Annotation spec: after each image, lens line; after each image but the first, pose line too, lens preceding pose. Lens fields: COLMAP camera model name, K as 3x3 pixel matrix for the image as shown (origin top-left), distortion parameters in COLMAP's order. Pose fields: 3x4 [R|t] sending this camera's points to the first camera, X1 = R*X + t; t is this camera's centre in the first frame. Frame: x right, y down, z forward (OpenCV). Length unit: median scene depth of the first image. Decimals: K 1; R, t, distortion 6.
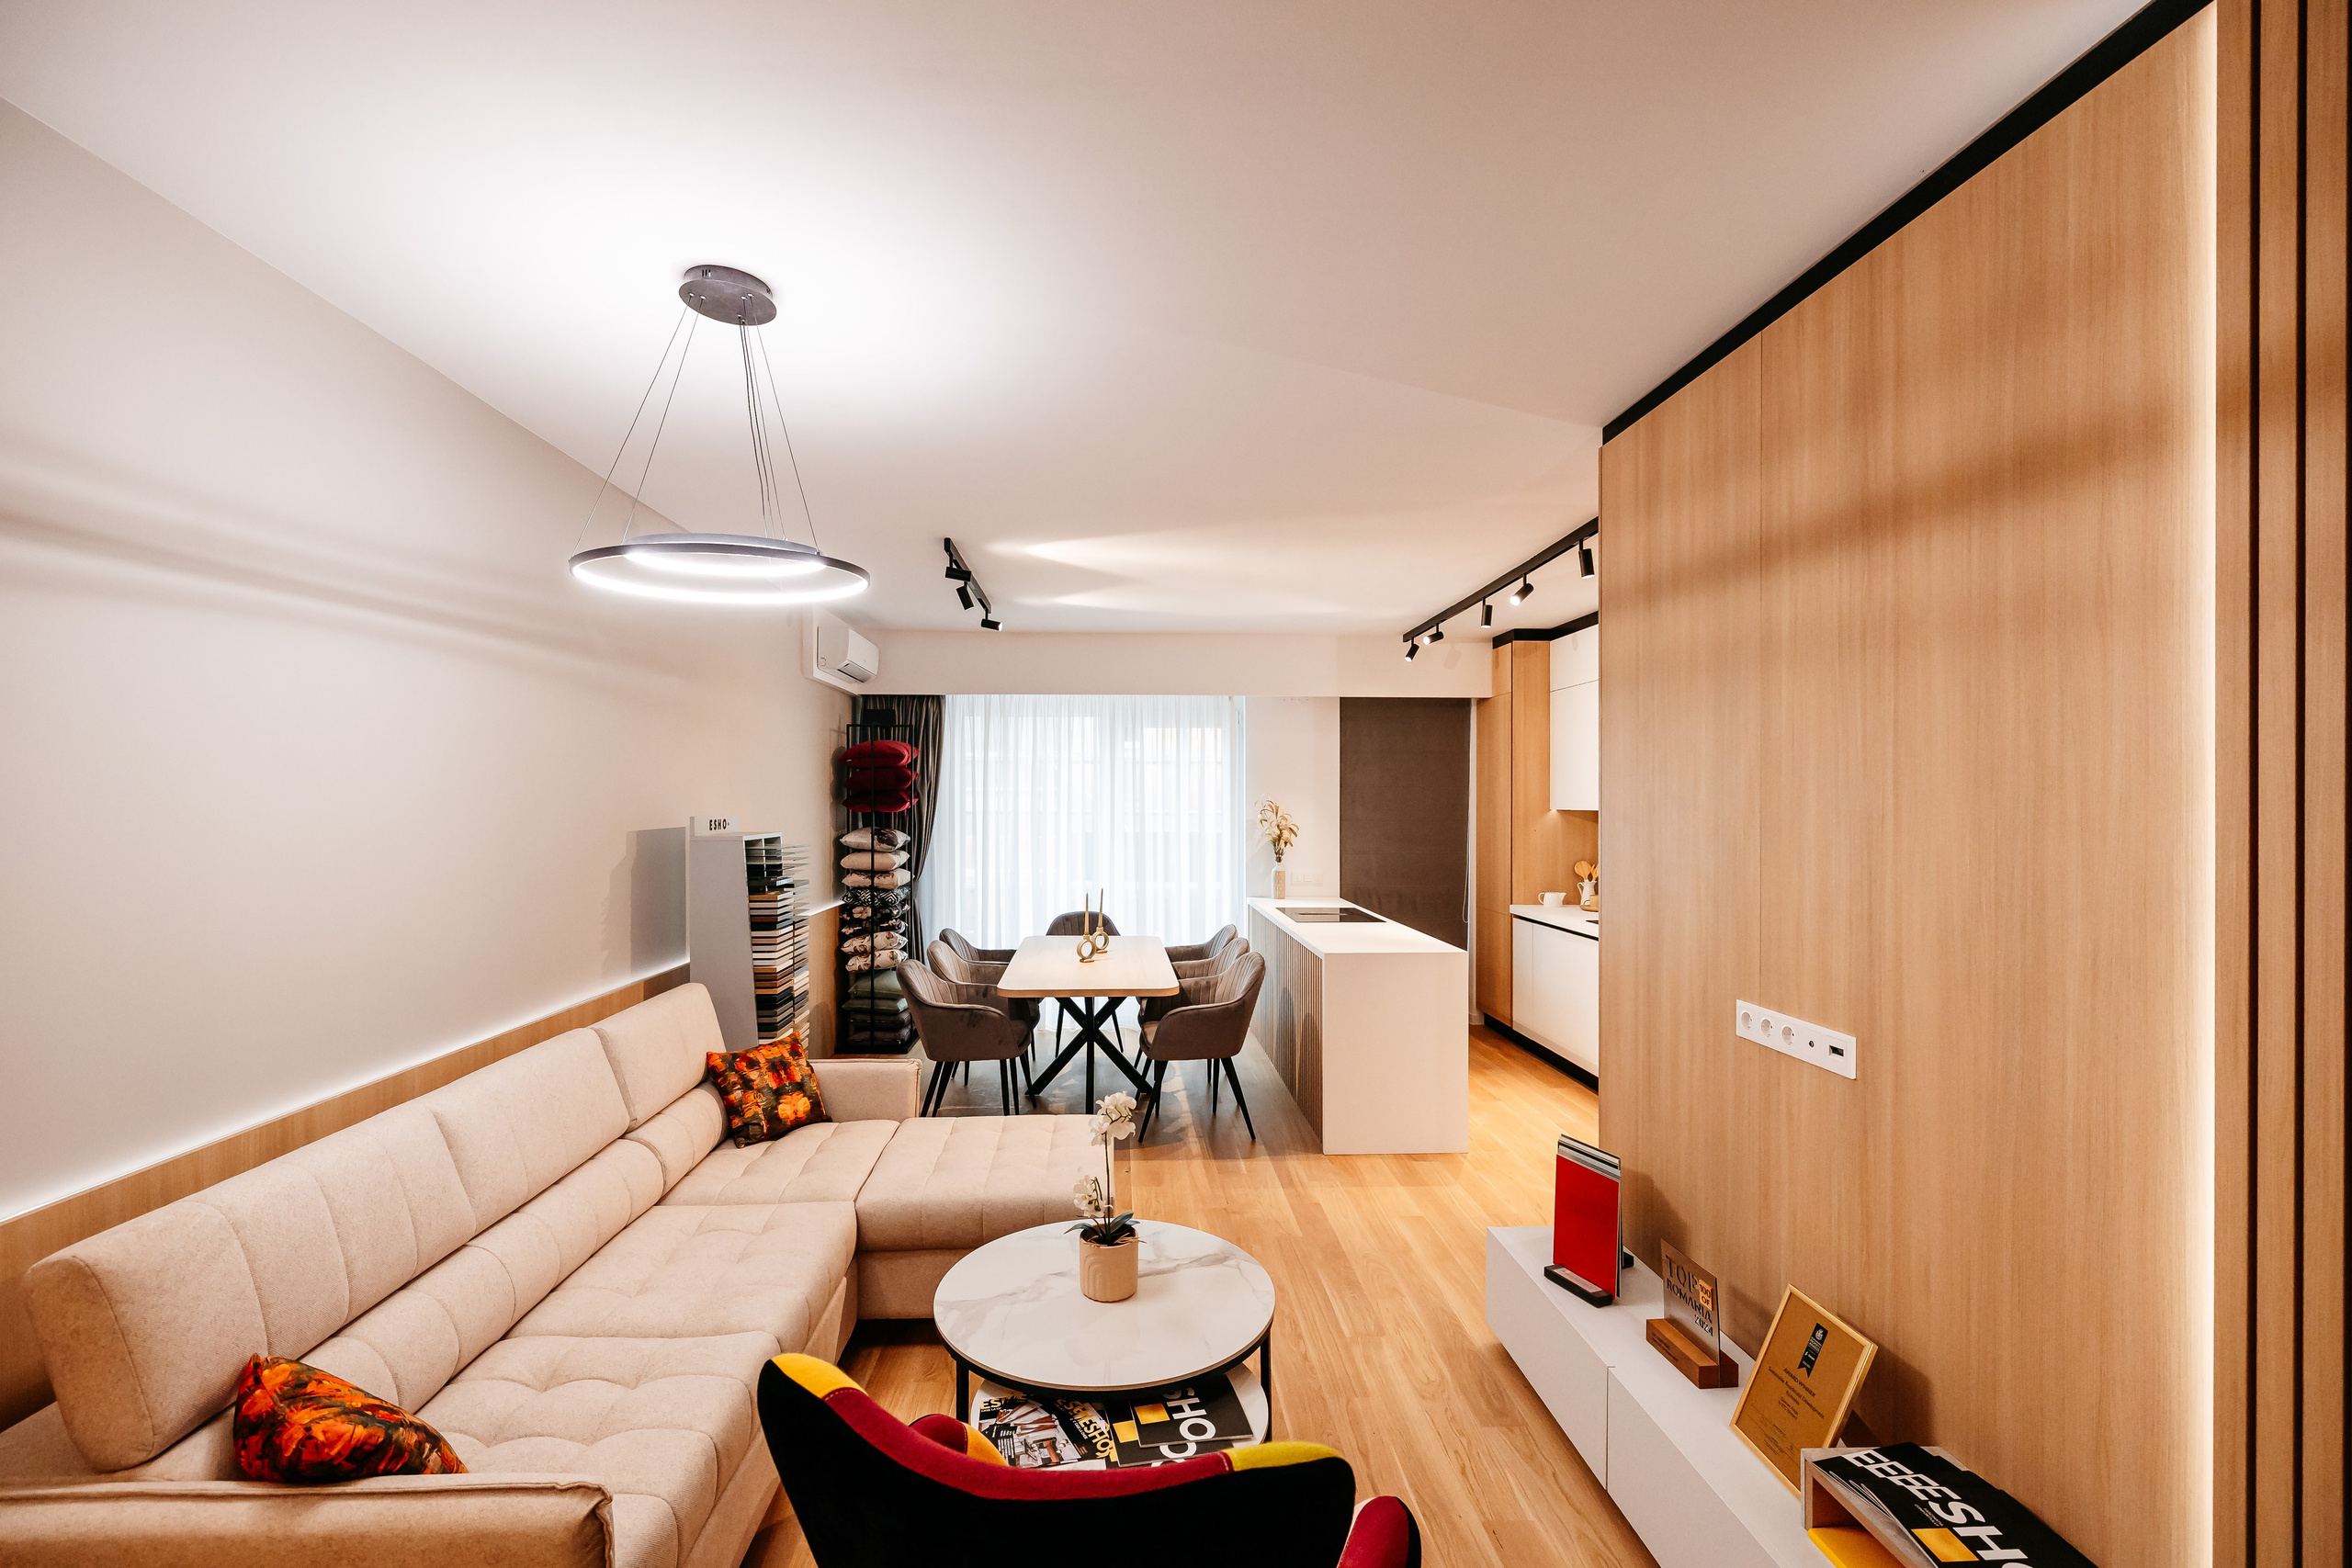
lens RADIAL K [[1027.4, 0, 1108.4], [0, 1027.4, 803.3], [0, 0, 1]] dist [0.005549, -0.000404]
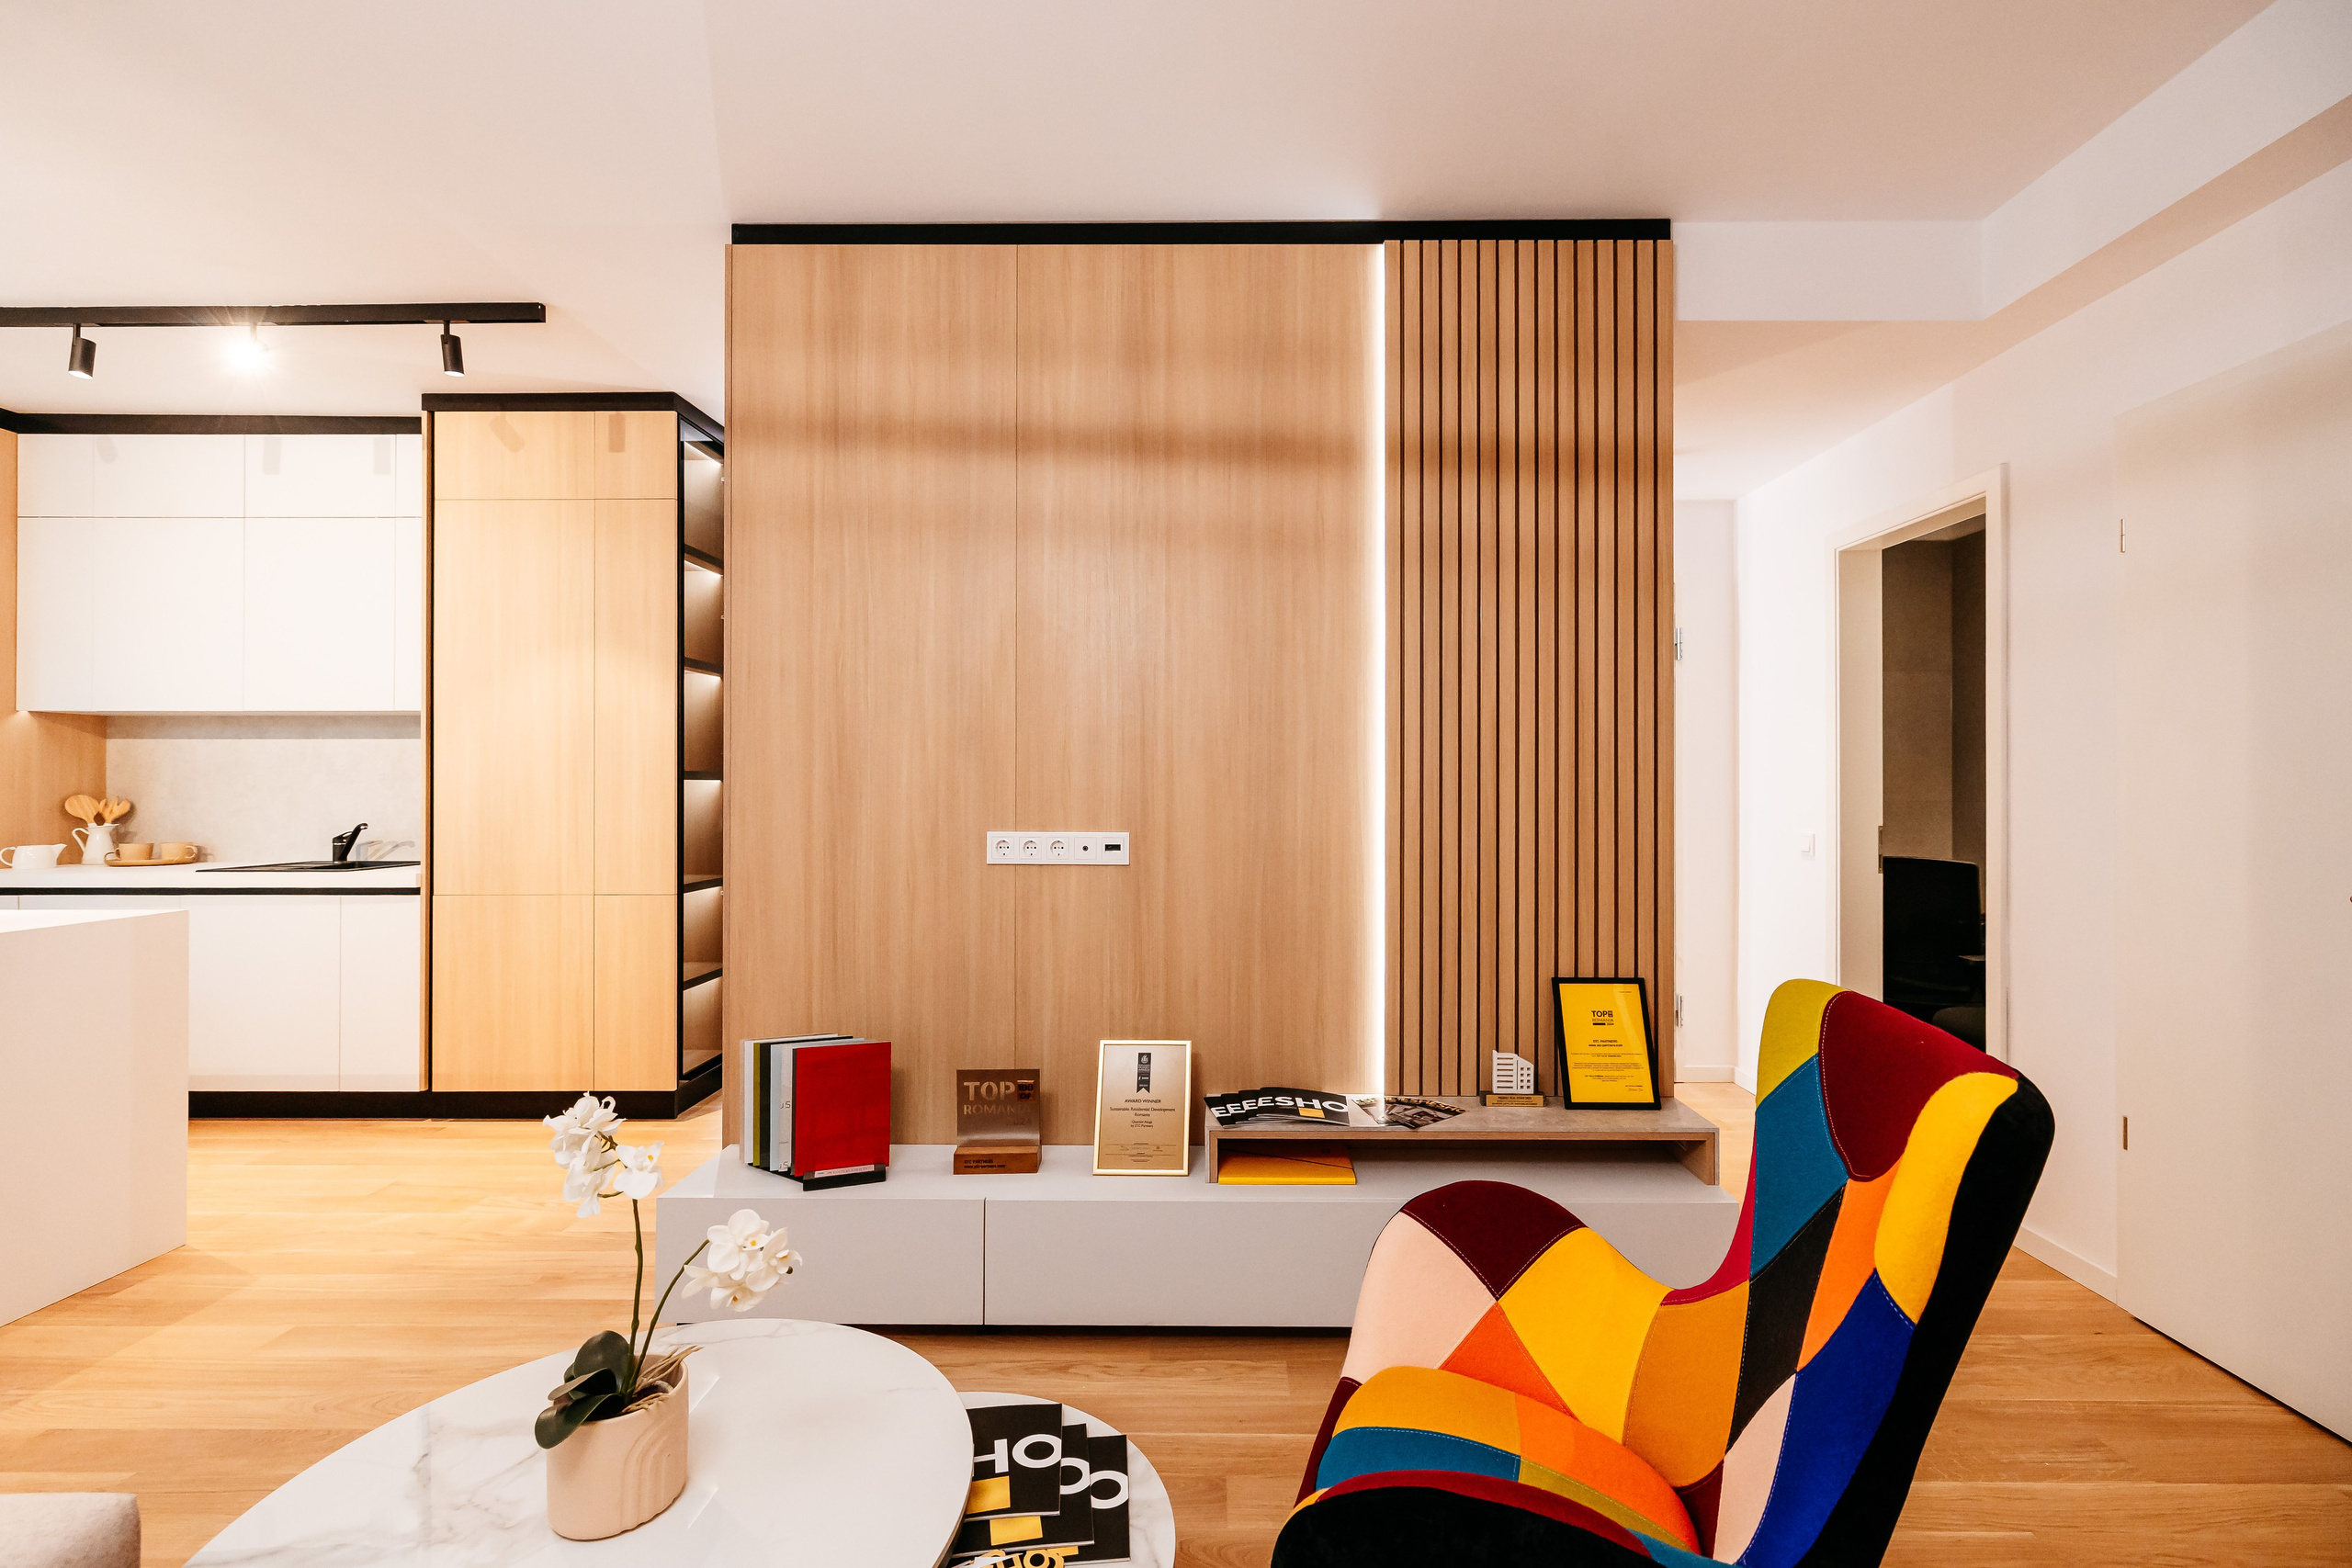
lens RADIAL K [[1027.4, 0, 1231.4], [0, 1027.4, 771.8], [0, 0, 1]] dist [0.005549, -0.000404]
pose [[0.018180, 0.008326, 0.999800, -0.531151], [-0.007009, 0.999942, -0.008199, 0.144535], [-0.999810, -0.006859, 0.018237, 0.767358]]
